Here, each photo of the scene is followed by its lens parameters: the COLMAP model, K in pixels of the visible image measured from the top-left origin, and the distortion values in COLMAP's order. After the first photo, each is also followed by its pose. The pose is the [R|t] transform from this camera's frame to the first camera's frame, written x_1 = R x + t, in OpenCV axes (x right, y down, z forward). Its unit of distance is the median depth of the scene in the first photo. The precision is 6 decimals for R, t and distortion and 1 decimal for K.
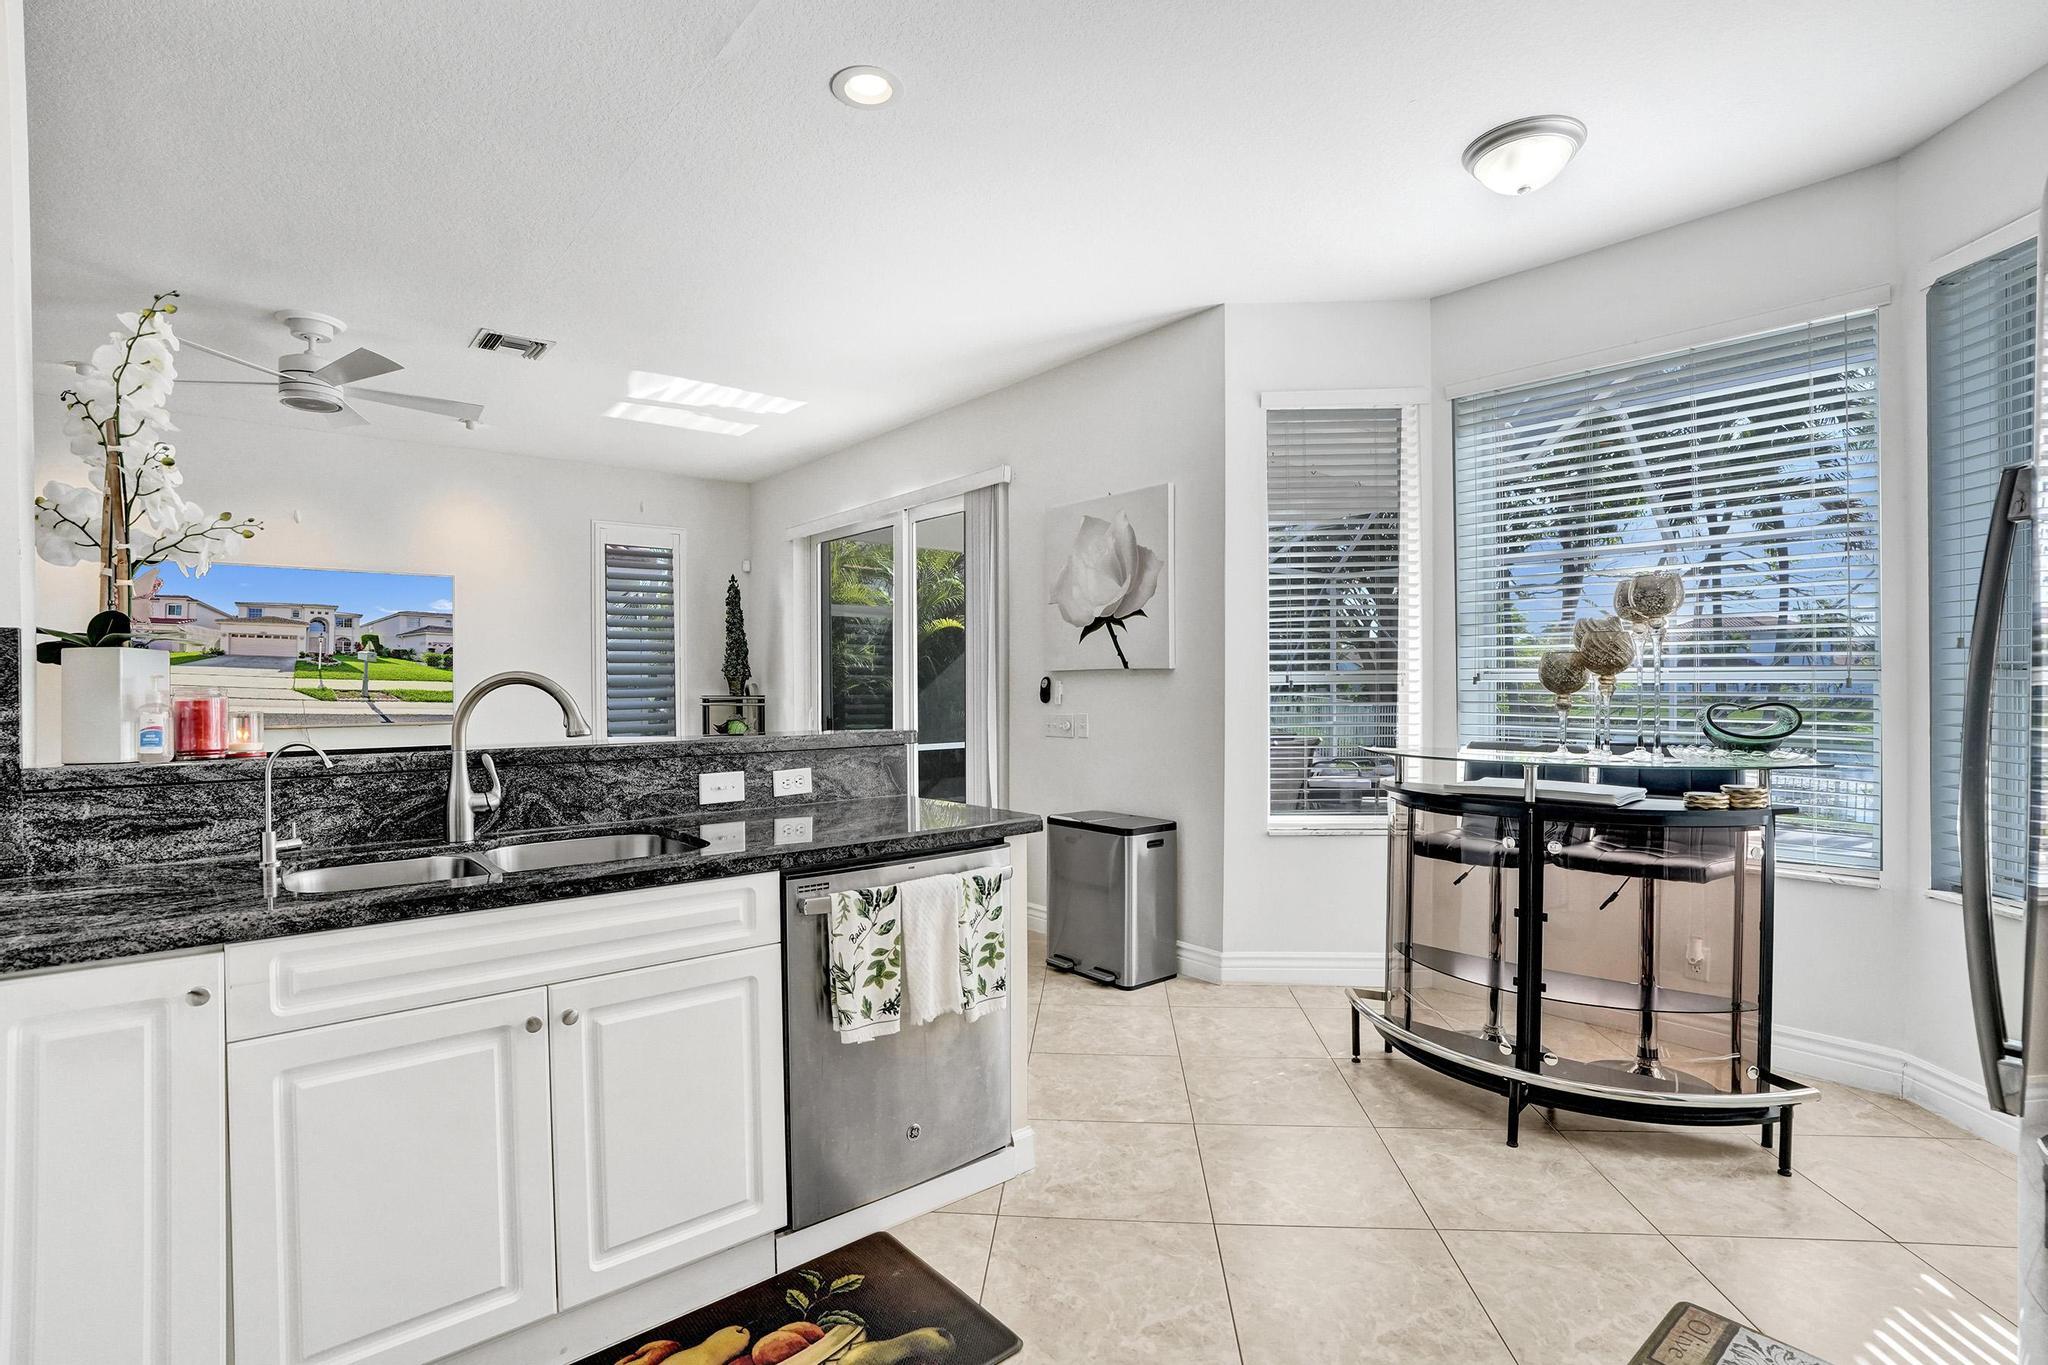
lens RADIAL K [[952.2, 0, 1031.4], [0, 952.2, 687.7], [0, 0, 1]] dist [-0.066921, 0.023576]
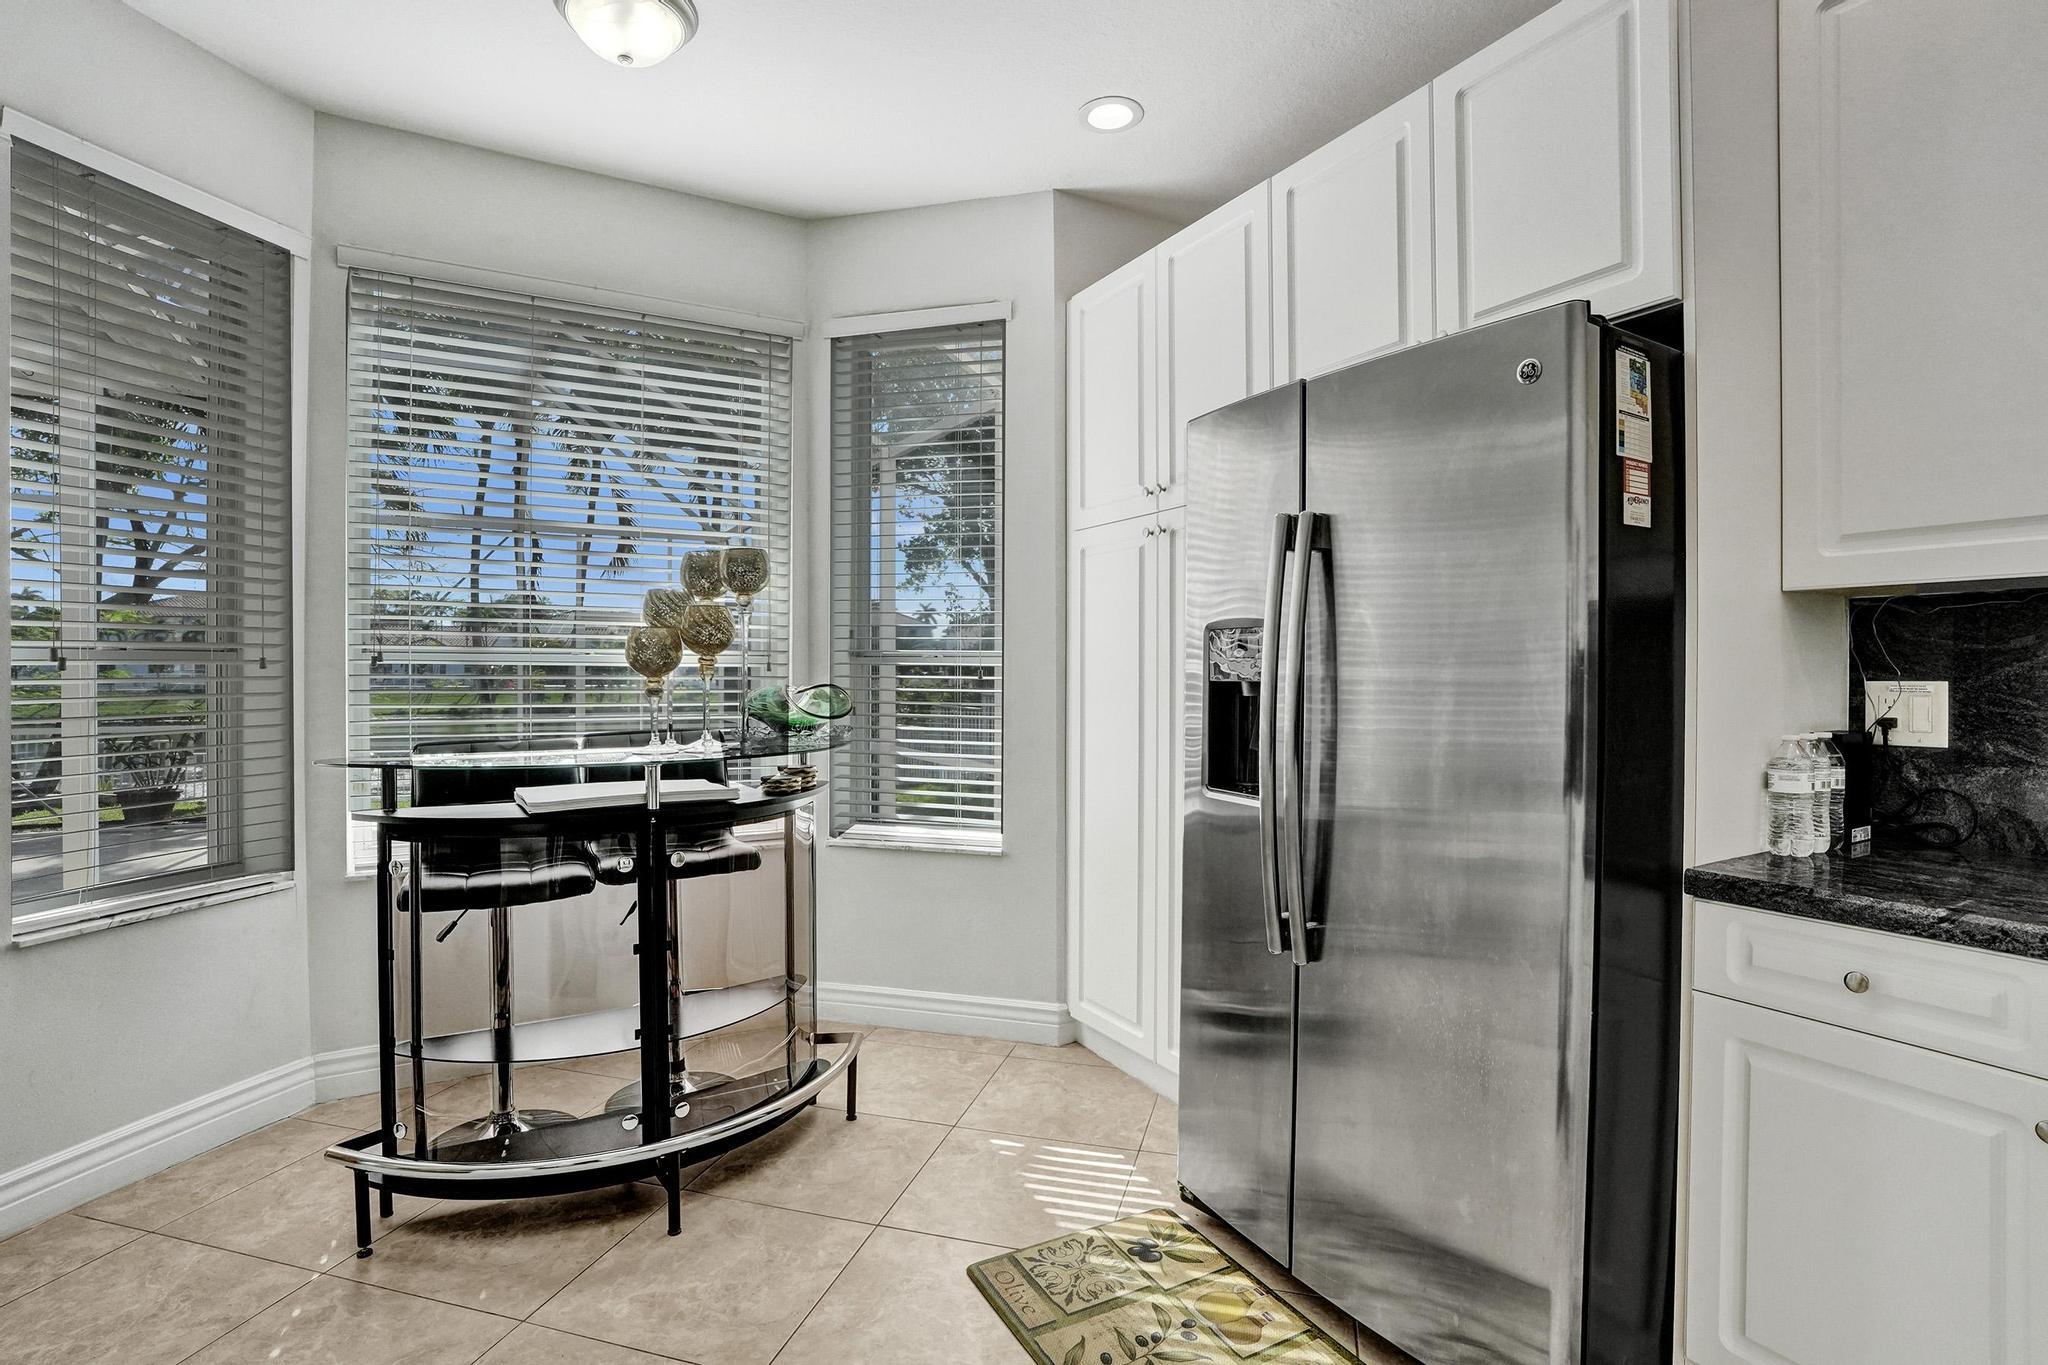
lens RADIAL K [[952.2, 0, 1059.2], [0, 952.2, 677.8], [0, 0, 1]] dist [-0.066921, 0.023576]
pose [[0.191098, -0.005327, 0.981557, -0.199719], [0.004157, 0.999981, 0.004618, 0.005236], [-0.981562, 0.003198, 0.191116, 0.487192]]
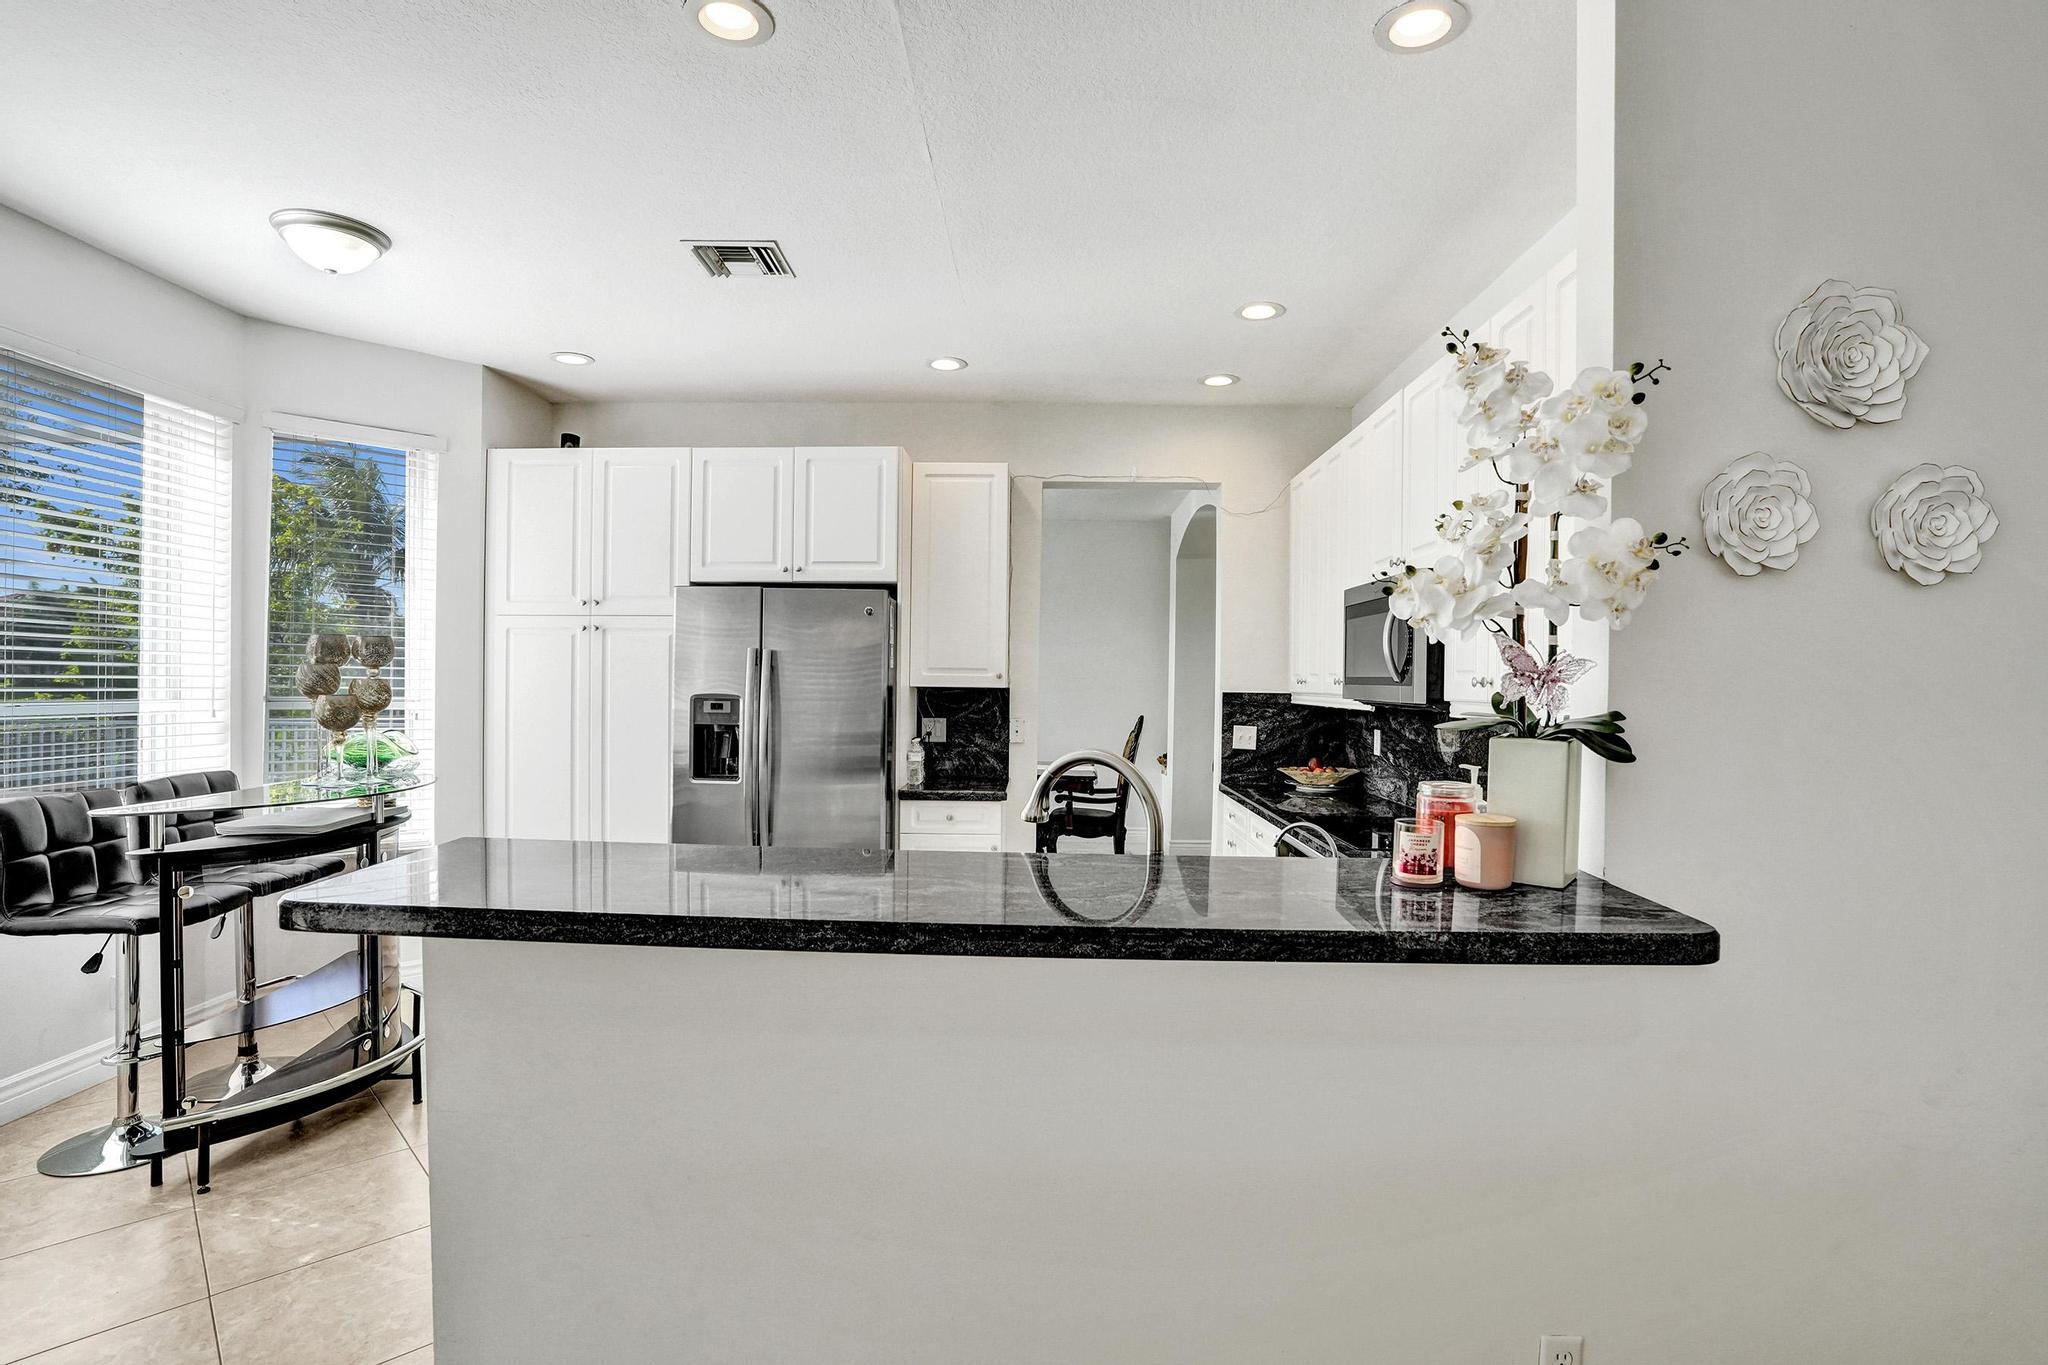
lens RADIAL K [[991.1, 0, 1028.6], [0, 991.1, 674.4], [0, 0, 1]] dist [0.004465, 0.000737]
pose [[-0.739651, 0.006151, 0.672962, -0.898735], [-0.002445, 0.999927, -0.011826, -0.051460], [-0.672986, -0.010393, -0.739582, 1.355319]]
